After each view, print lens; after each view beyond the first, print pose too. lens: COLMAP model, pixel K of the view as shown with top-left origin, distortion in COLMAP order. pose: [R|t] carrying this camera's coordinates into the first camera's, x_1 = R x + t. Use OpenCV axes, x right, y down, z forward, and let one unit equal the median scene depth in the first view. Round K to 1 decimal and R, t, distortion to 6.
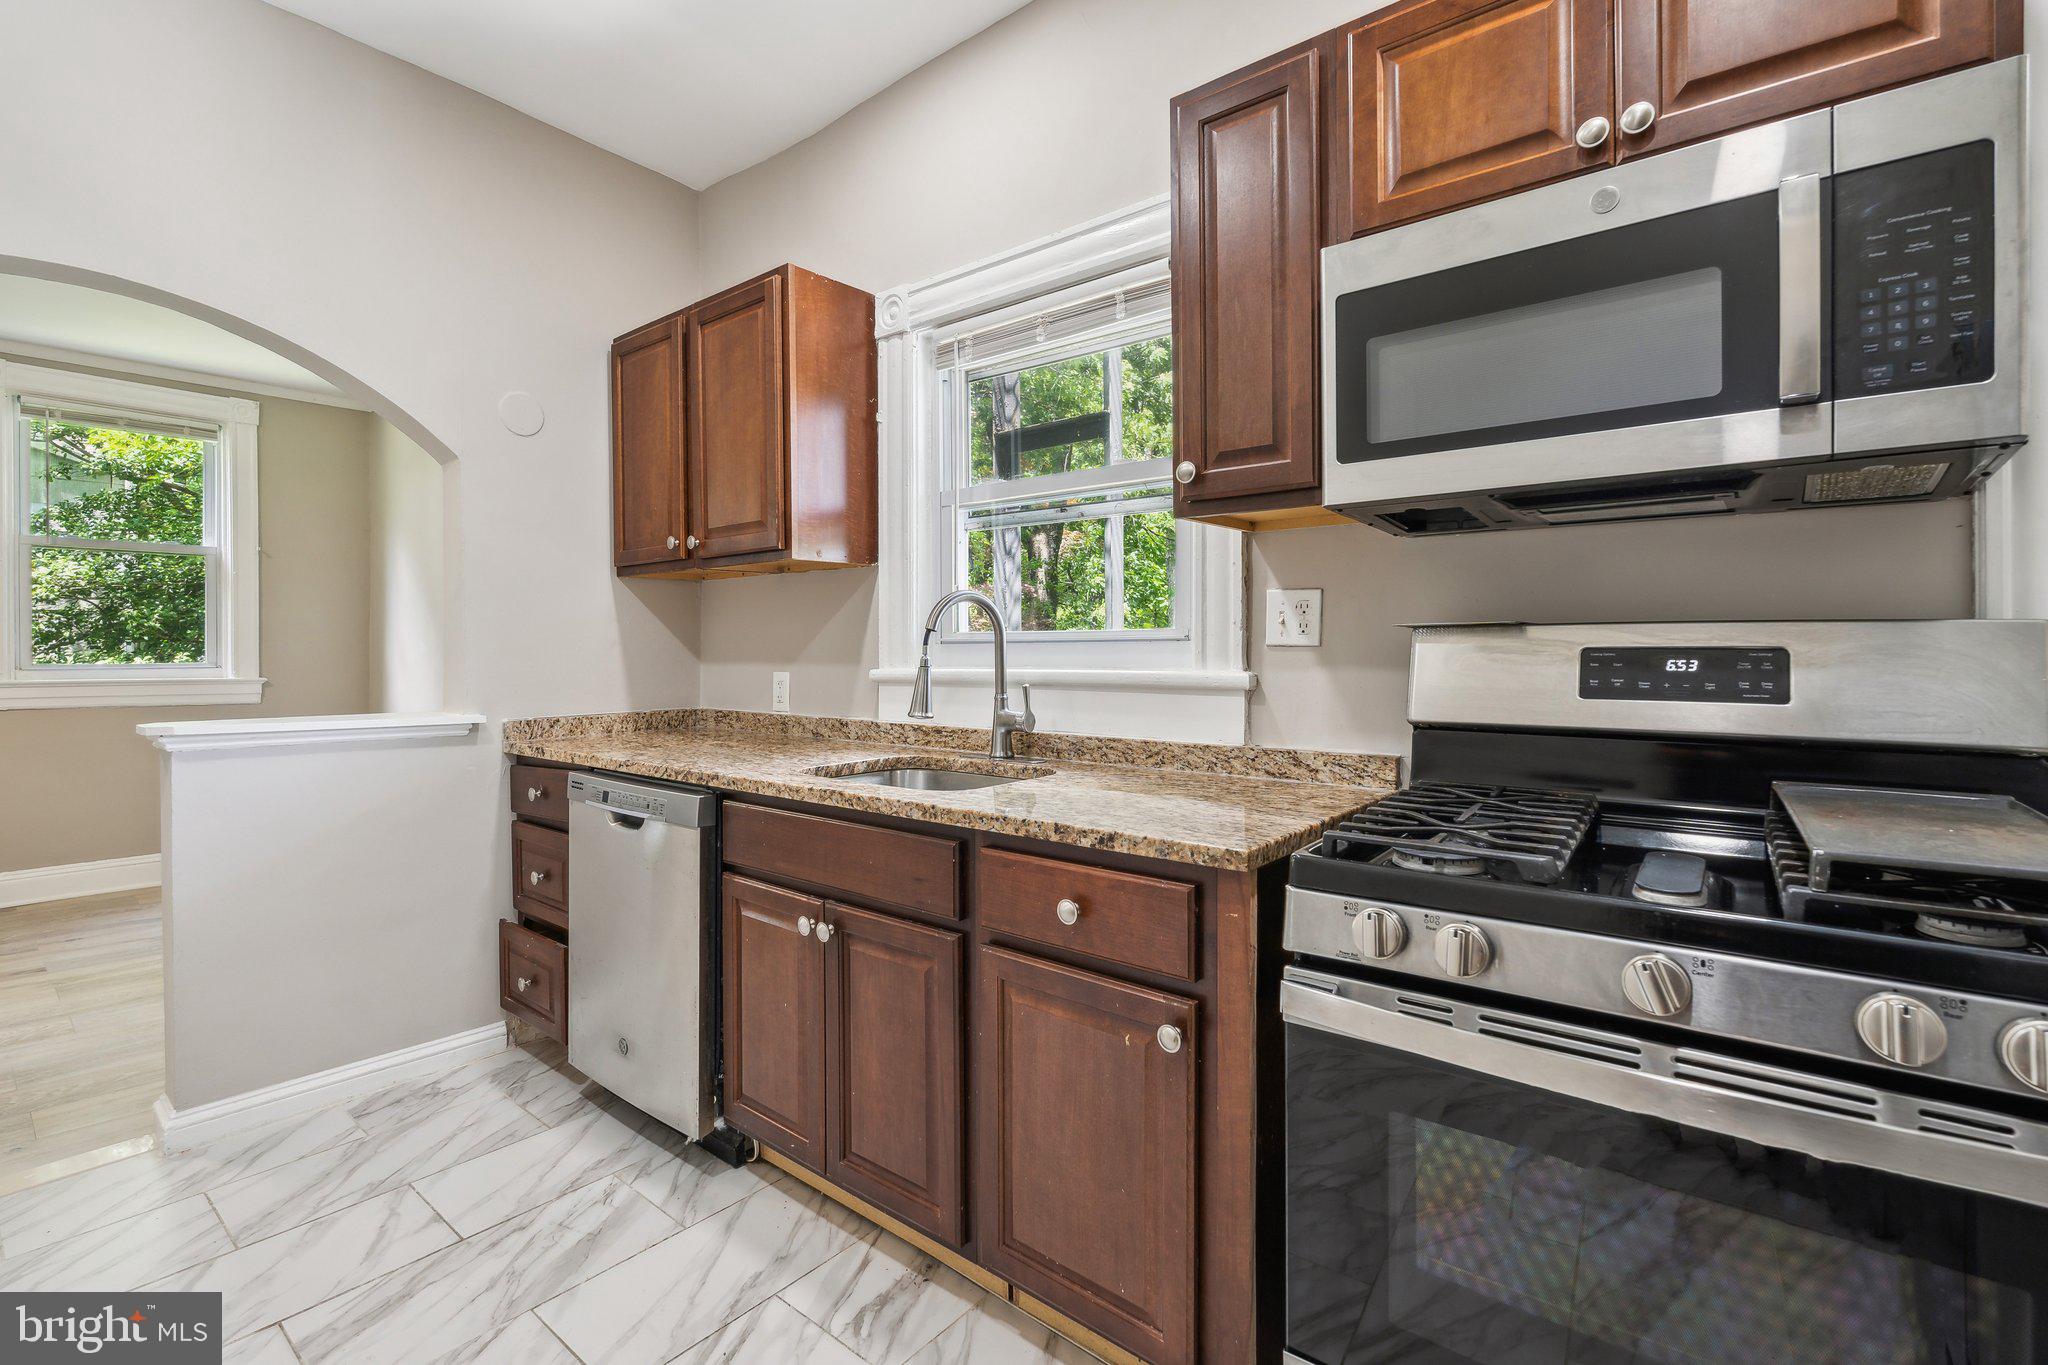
lens RADIAL K [[918.4, 0, 978.2], [0, 918.4, 652.6], [0, 0, 1]] dist [0.001621, 0.000329]
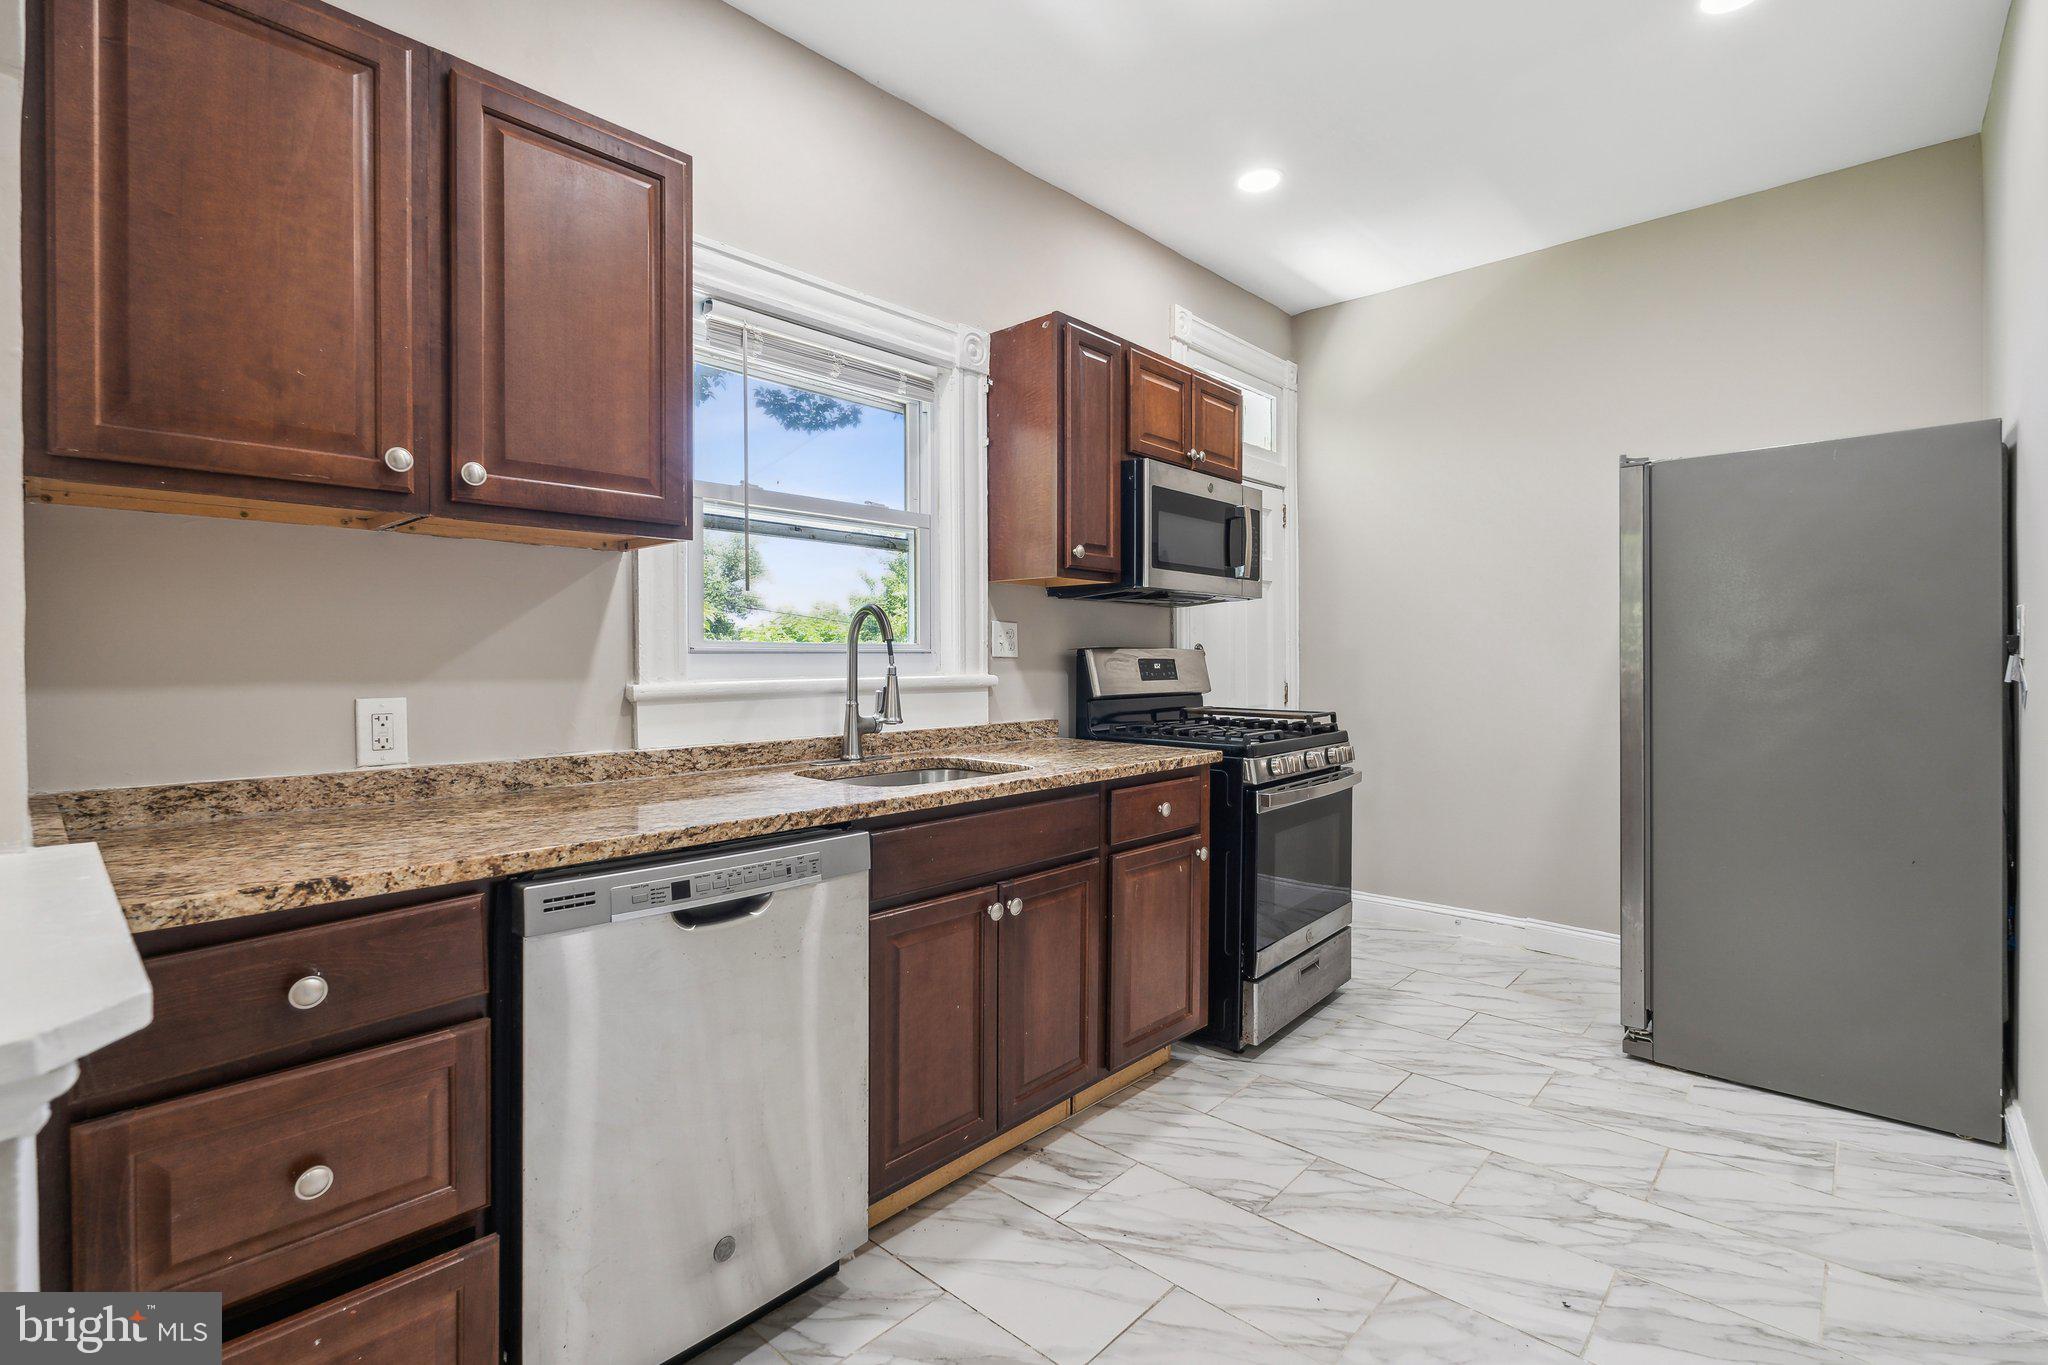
lens RADIAL K [[935.5, 0, 1024.0], [0, 935.5, 668.7], [0, 0, 1]] dist [0.000246, 0.000078]
pose [[0.042089, -0.005252, 0.999100, -1.251671], [0.007770, 0.999958, 0.004929, 0.004072], [-0.999084, 0.007556, 0.042128, 0.888035]]
